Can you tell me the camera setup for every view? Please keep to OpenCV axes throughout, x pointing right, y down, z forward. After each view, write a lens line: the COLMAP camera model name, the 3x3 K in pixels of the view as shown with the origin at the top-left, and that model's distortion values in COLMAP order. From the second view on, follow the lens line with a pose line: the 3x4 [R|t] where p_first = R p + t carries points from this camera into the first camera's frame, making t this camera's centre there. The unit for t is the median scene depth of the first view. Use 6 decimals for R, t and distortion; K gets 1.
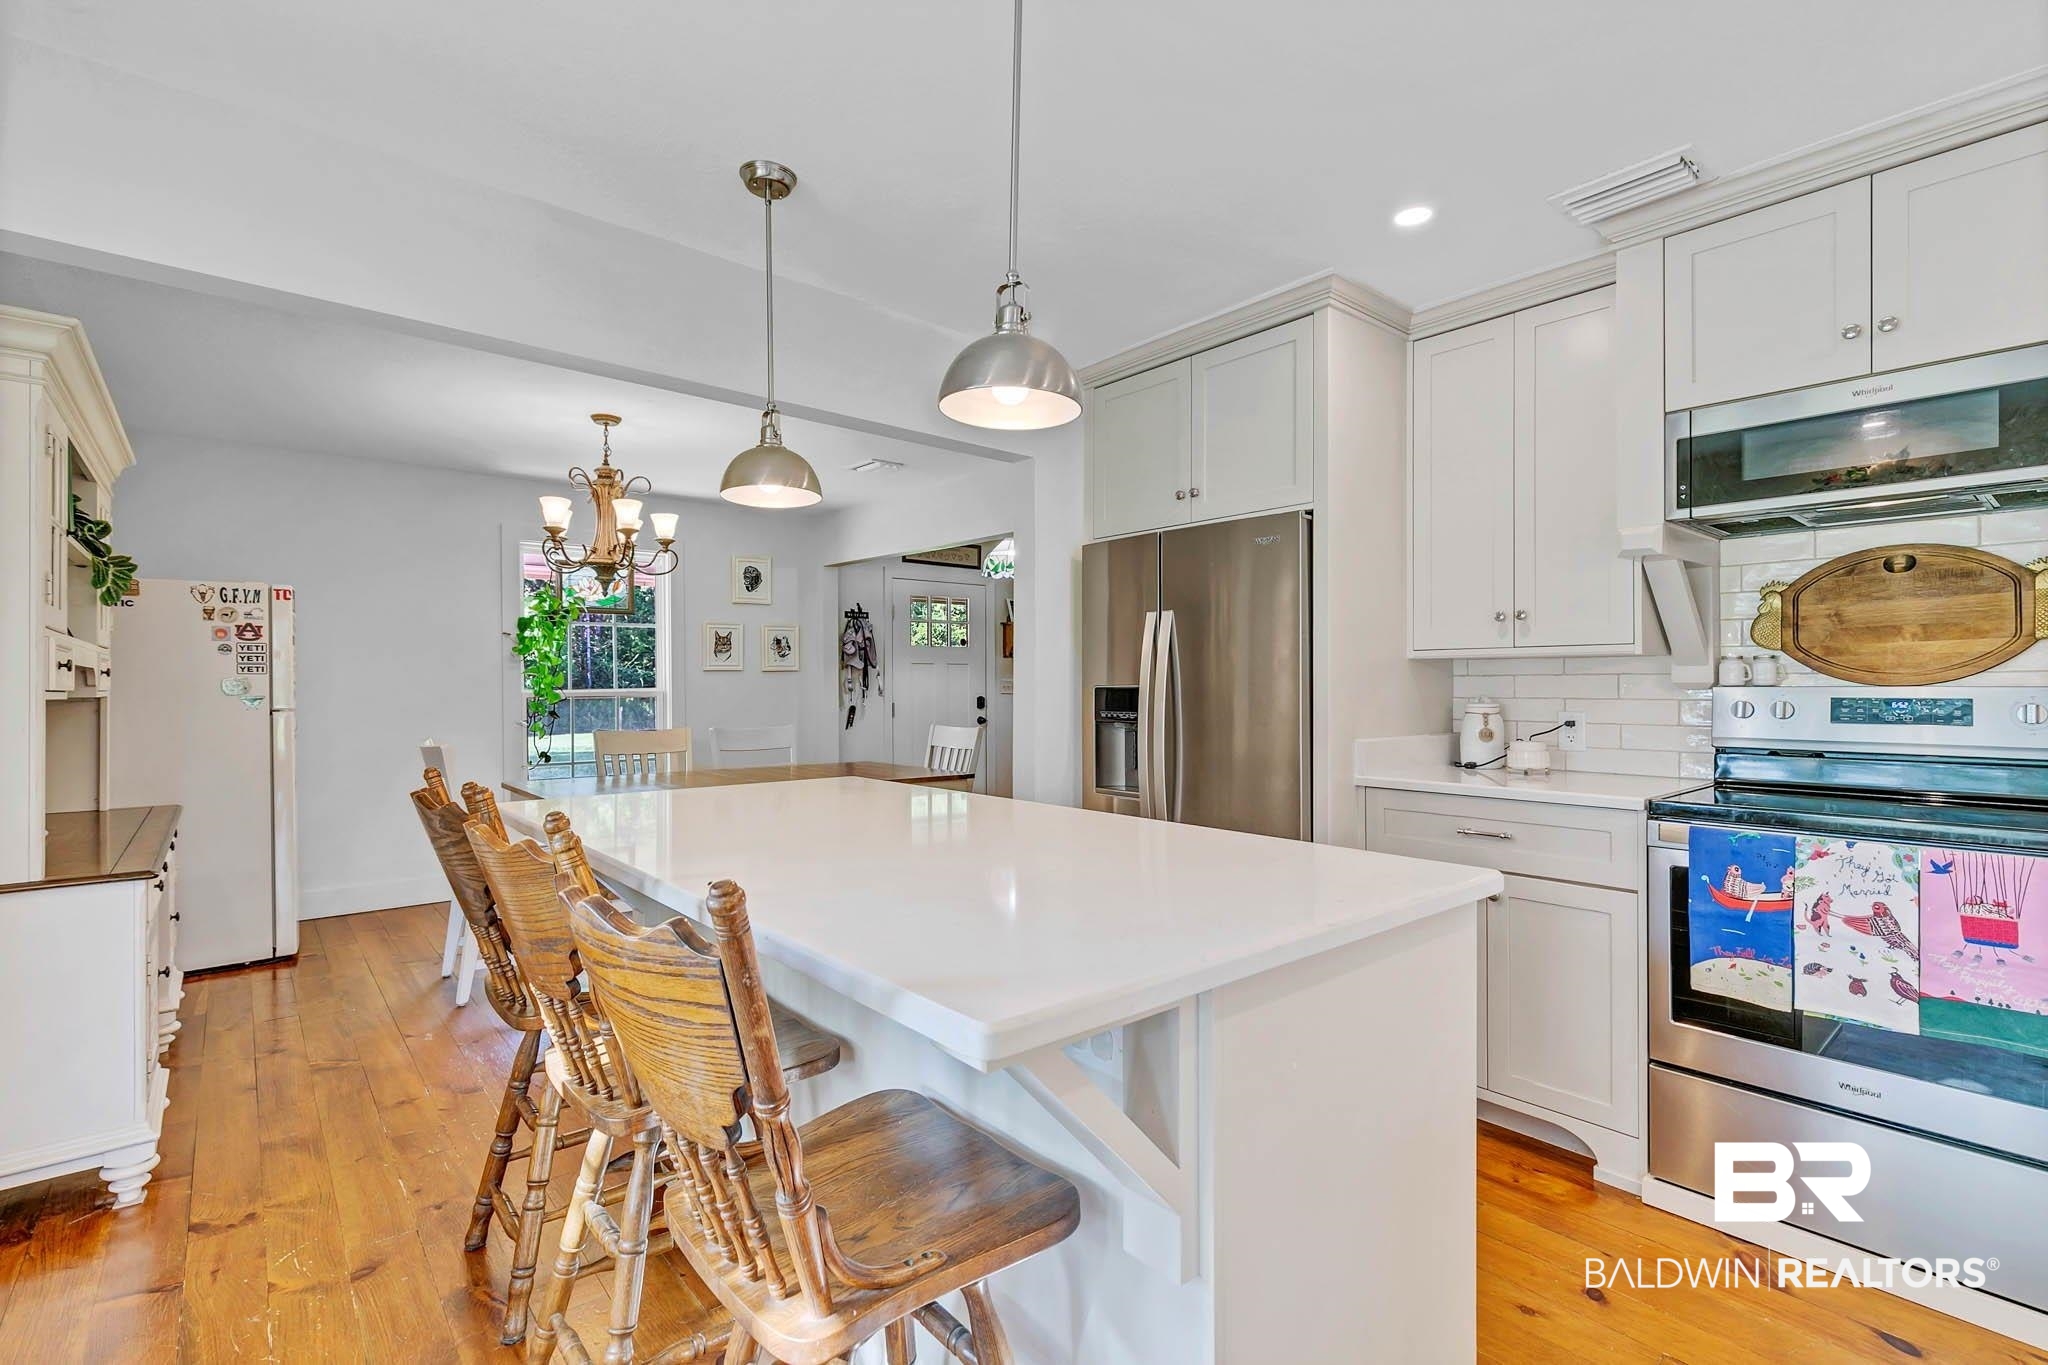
lens RADIAL K [[934.9, 0, 1024.0], [0, 934.9, 682.5], [0, 0, 1]] dist [0.000837, 0.000029]
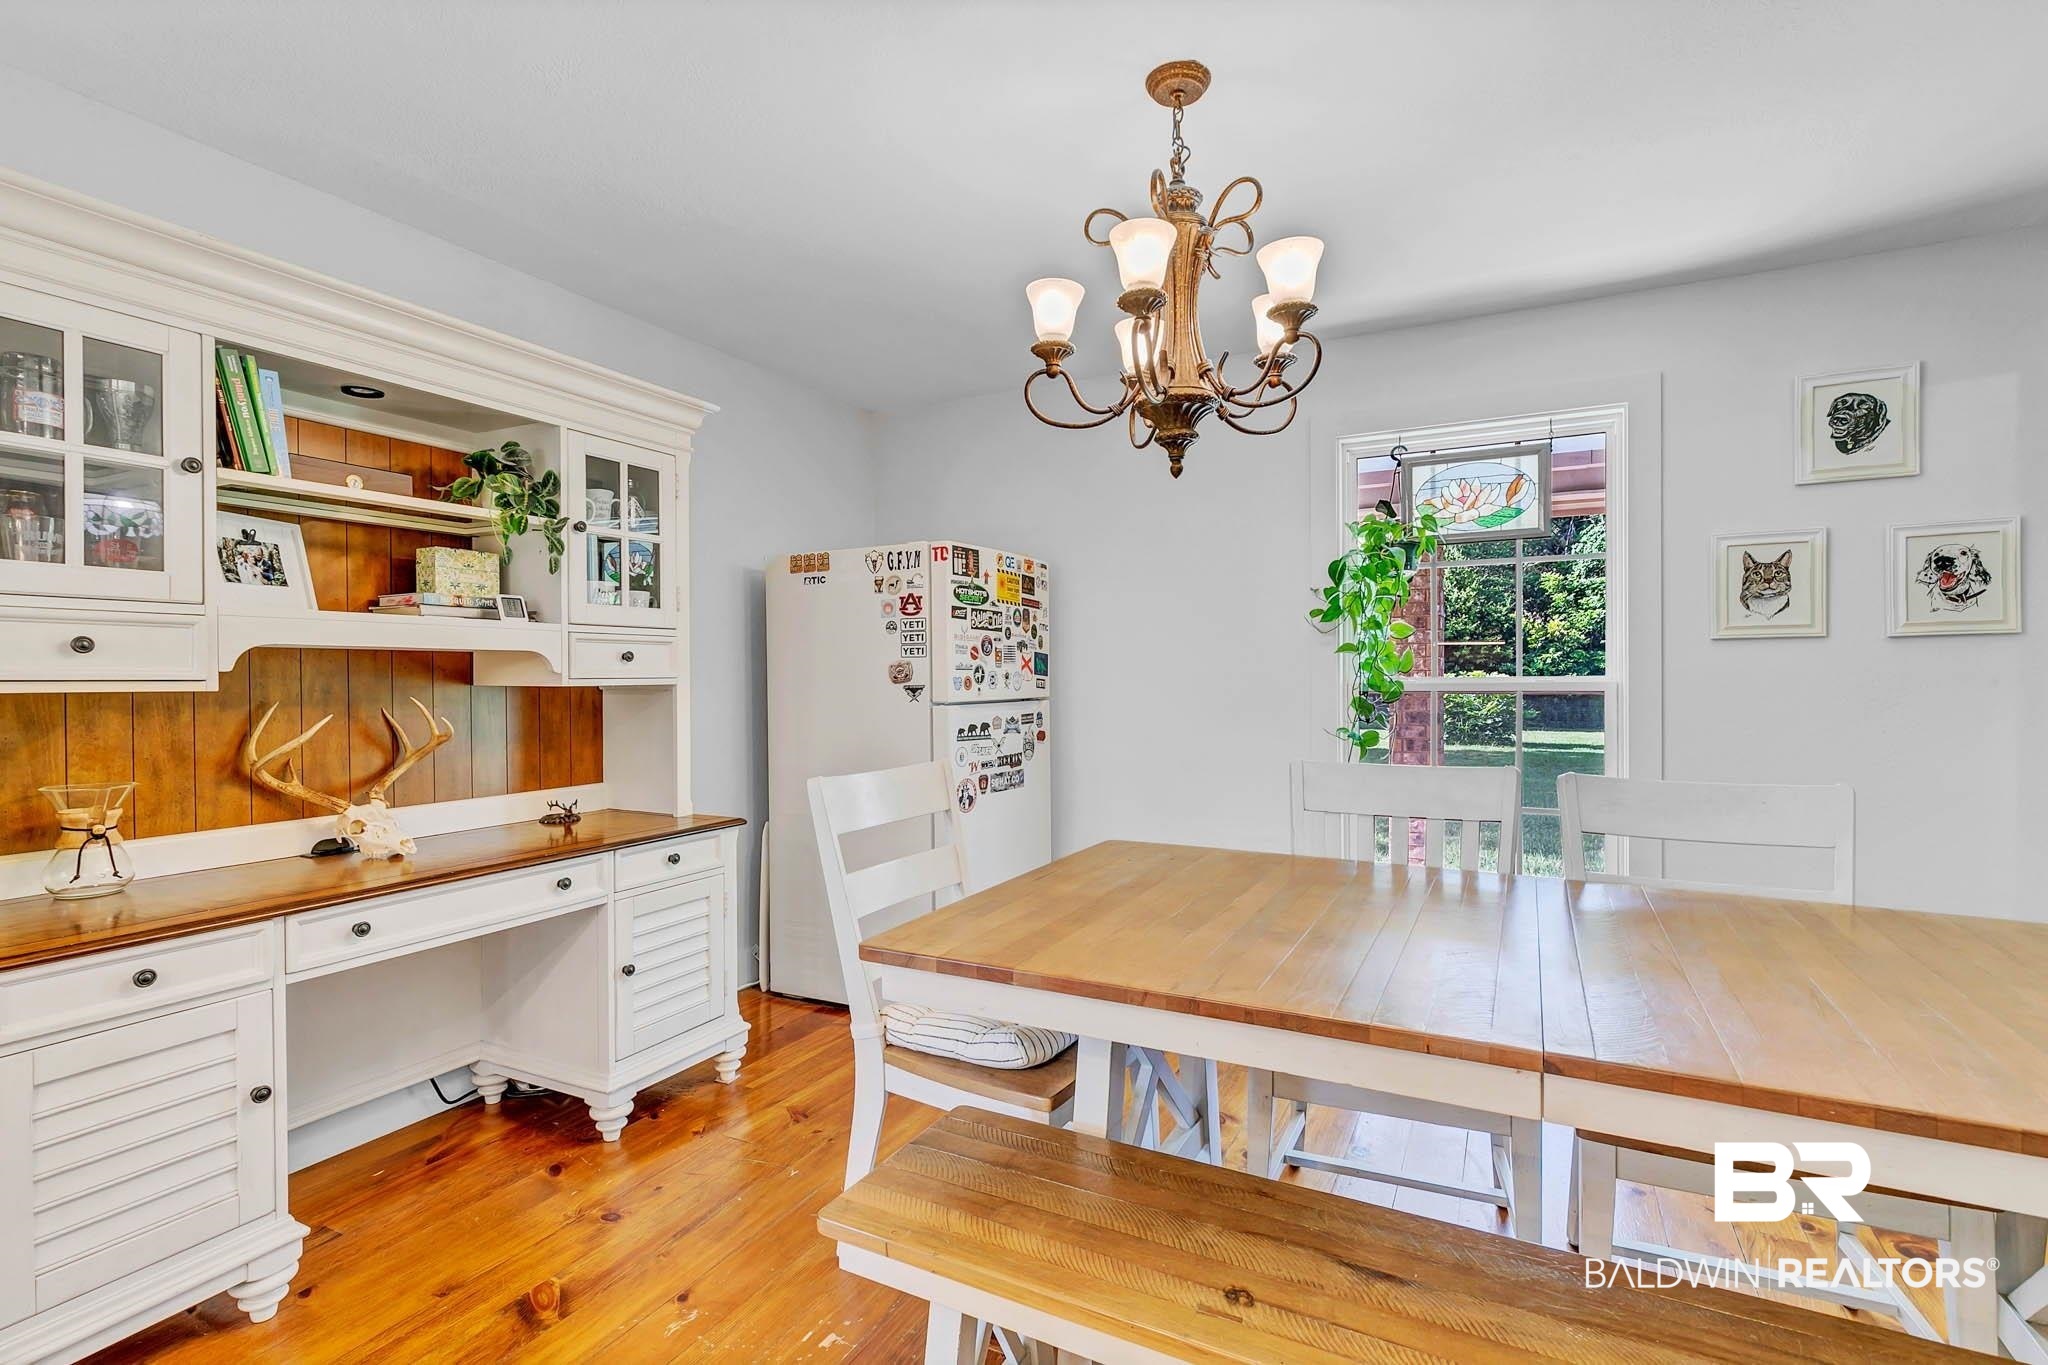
lens RADIAL K [[934.9, 0, 1024.0], [0, 934.9, 682.5], [0, 0, 1]] dist [0.000837, 0.000029]
pose [[0.369018, 0.010349, -0.929365, -0.051804], [0.004329, 0.999908, 0.012854, 0.002434], [0.929412, -0.008766, 0.368939, 0.790352]]
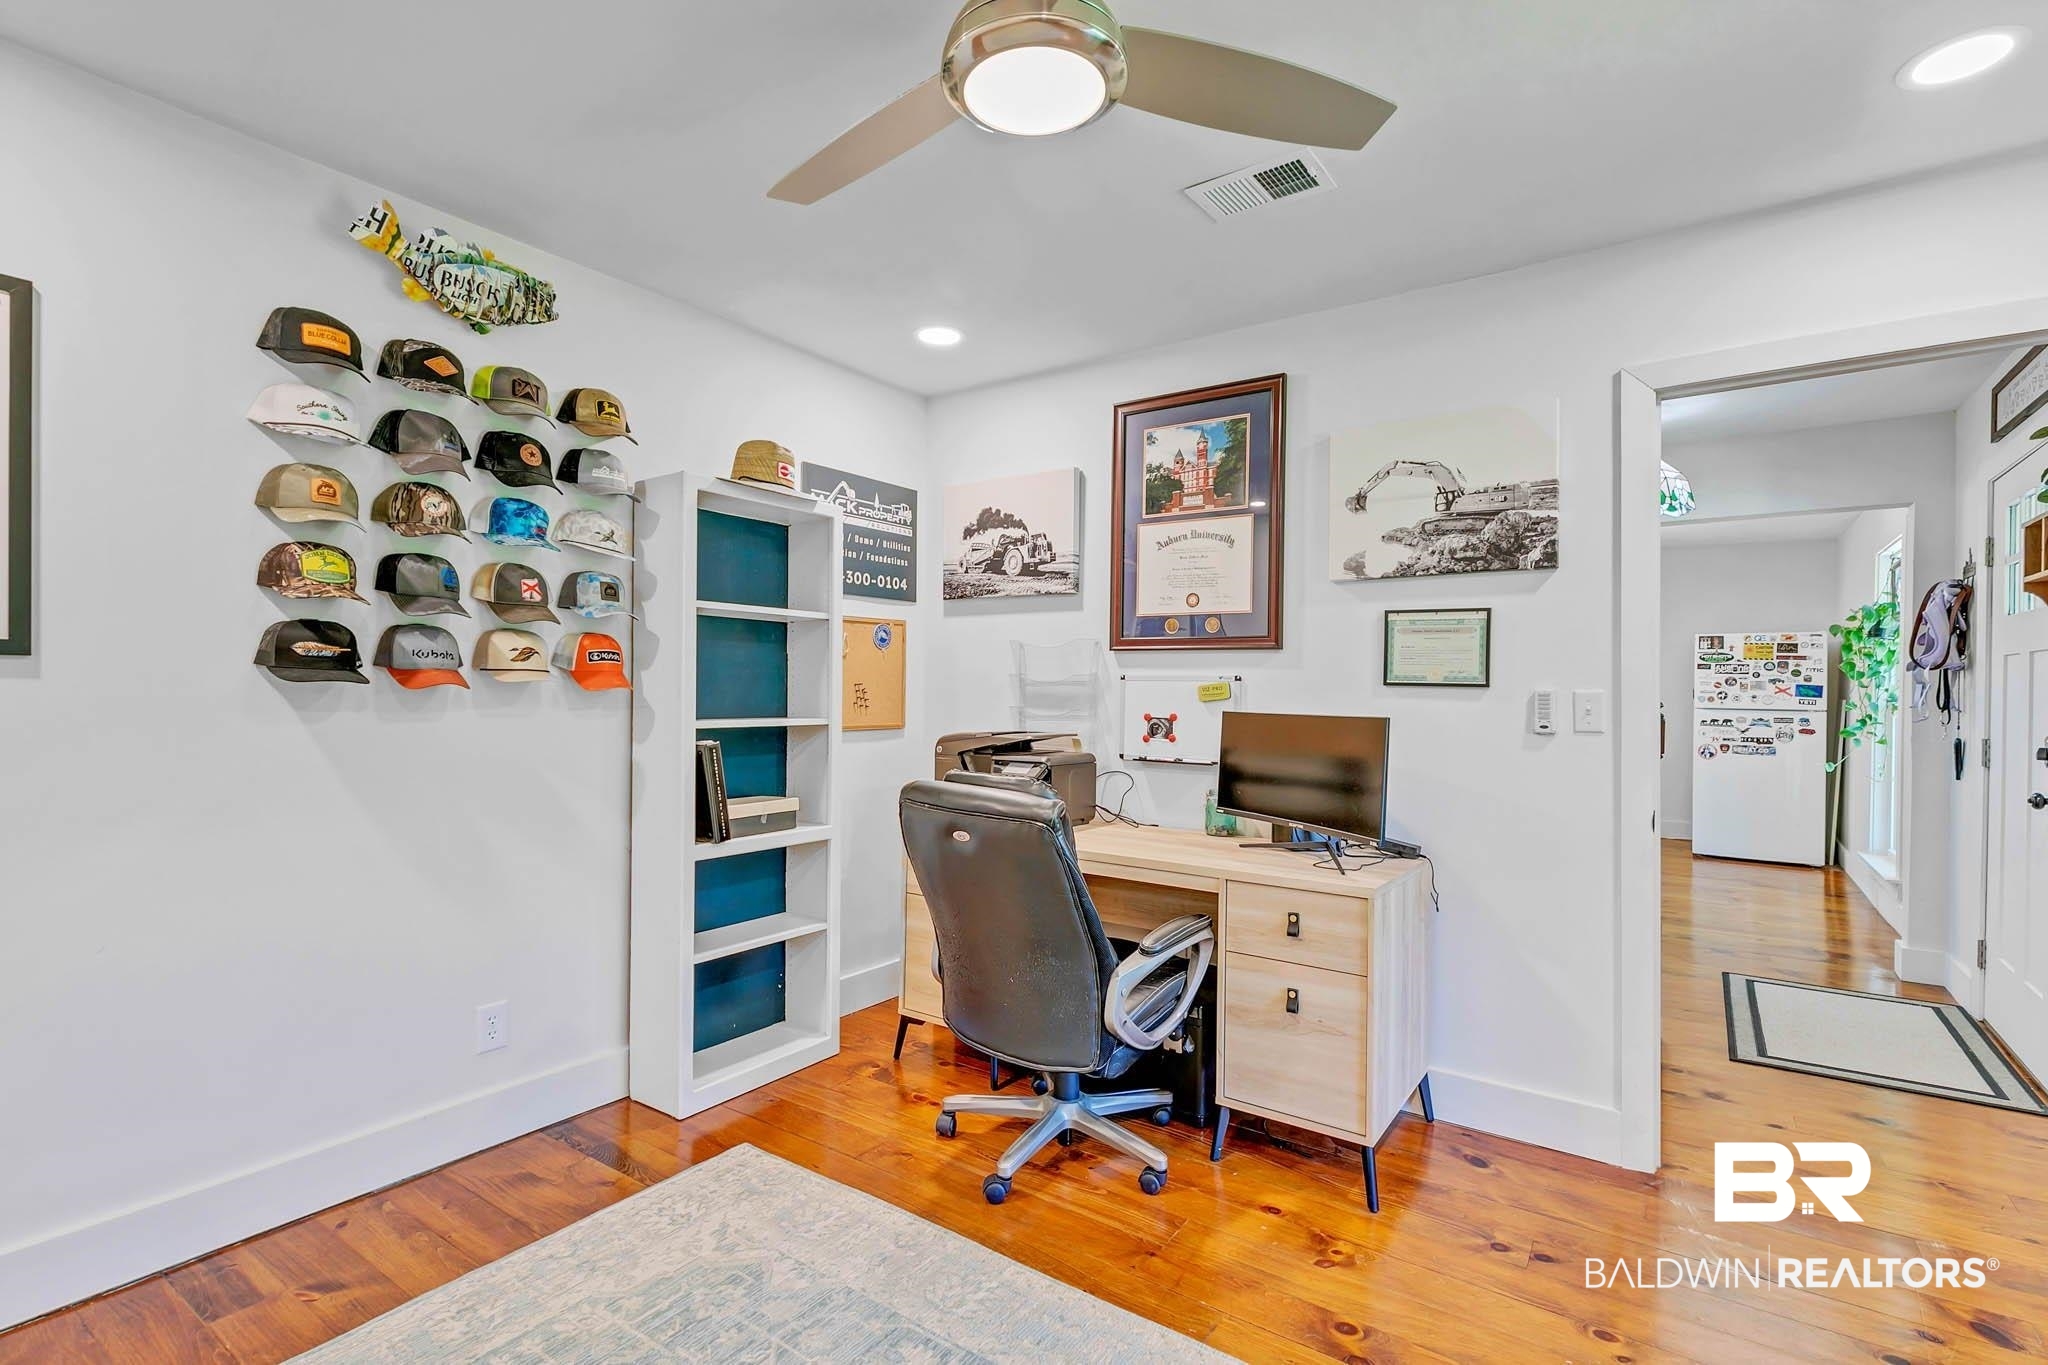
lens RADIAL K [[934.9, 0, 1024.0], [0, 934.9, 682.5], [0, 0, 1]] dist [0.000837, 0.000029]
pose [[-0.971287, -0.005848, -0.237838, 0.824696], [-0.006559, 0.999976, 0.002199, -0.013361], [0.237820, 0.003696, -0.971302, 2.425466]]
